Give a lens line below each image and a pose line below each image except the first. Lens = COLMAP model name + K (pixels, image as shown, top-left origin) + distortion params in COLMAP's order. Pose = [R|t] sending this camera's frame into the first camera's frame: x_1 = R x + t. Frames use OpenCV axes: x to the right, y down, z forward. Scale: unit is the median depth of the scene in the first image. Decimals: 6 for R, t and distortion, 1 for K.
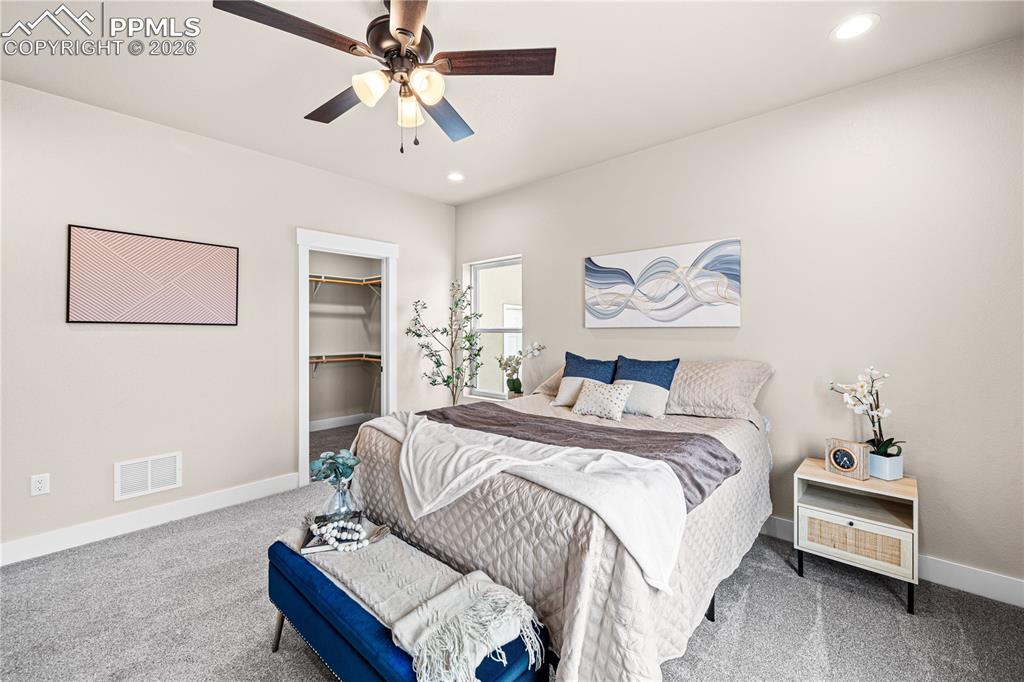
lens RADIAL K [[417.5, 0, 510.4], [0, 417.5, 329.8], [0, 0, 1]] dist [0.000664, 0.000164]
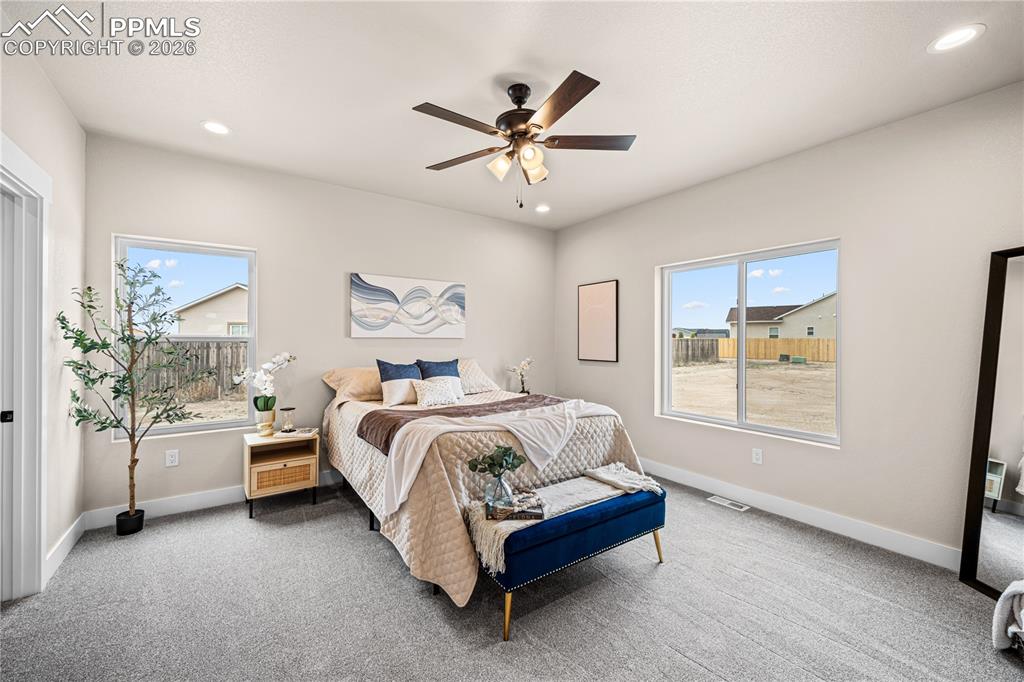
lens RADIAL K [[413.4, 0, 509.3], [0, 413.4, 335.2], [0, 0, 1]] dist [0.001142, 0.000075]
pose [[0.225092, 0.012814, 0.974253, -0.841809], [-0.006521, 0.999911, -0.011645, -0.001387], [-0.974316, -0.003732, 0.225156, 0.395789]]
